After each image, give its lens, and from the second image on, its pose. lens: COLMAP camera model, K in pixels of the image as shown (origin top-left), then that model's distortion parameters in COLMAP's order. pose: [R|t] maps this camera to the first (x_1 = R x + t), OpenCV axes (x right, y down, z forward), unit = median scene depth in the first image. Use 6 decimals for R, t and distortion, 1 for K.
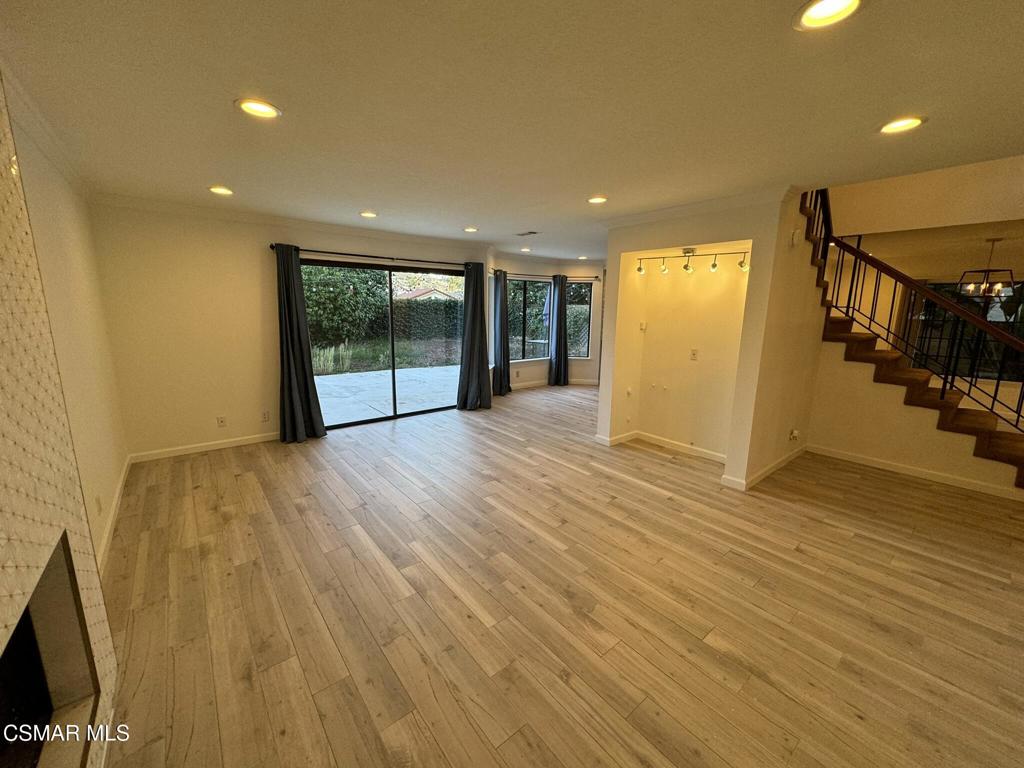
lens RADIAL K [[408.9, 0, 505.4], [0, 408.9, 384.8], [0, 0, 1]] dist [-0.010371, 0.001594]
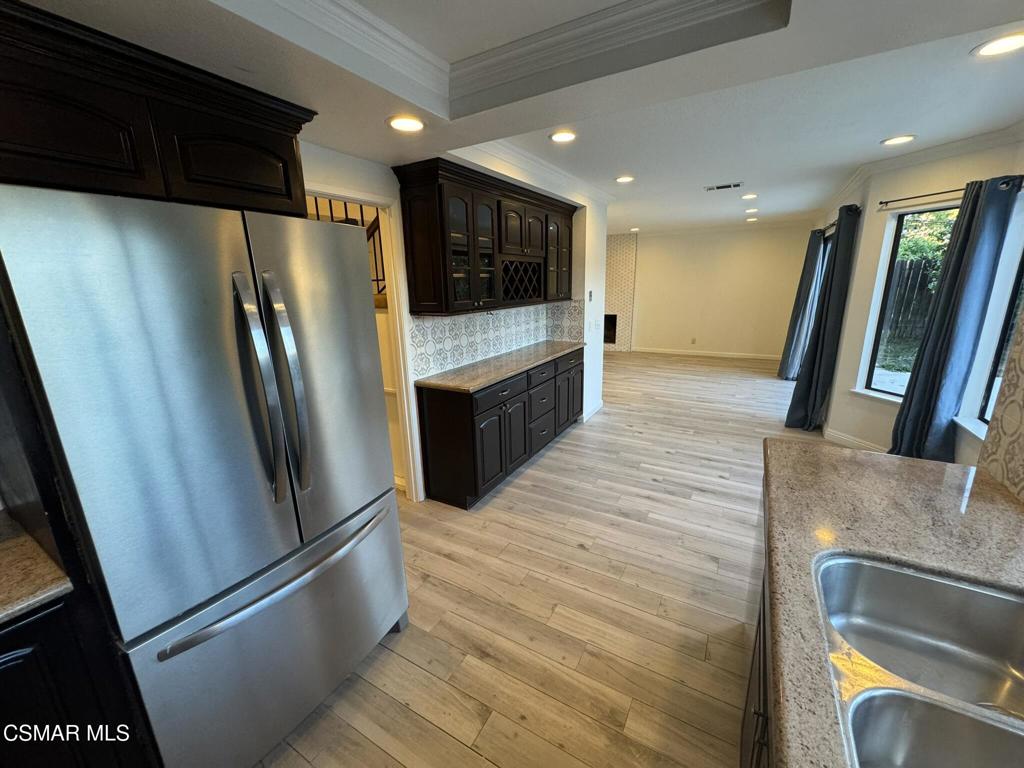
lens RADIAL K [[408.9, 0, 510.2], [0, 408.9, 387.2], [0, 0, 1]] dist [-0.010371, 0.001594]
pose [[-0.931387, 0.126521, -0.341336, 0.739458], [-0.028753, 0.909161, 0.415450, -0.327111], [0.362892, 0.396760, -0.843144, 1.618807]]
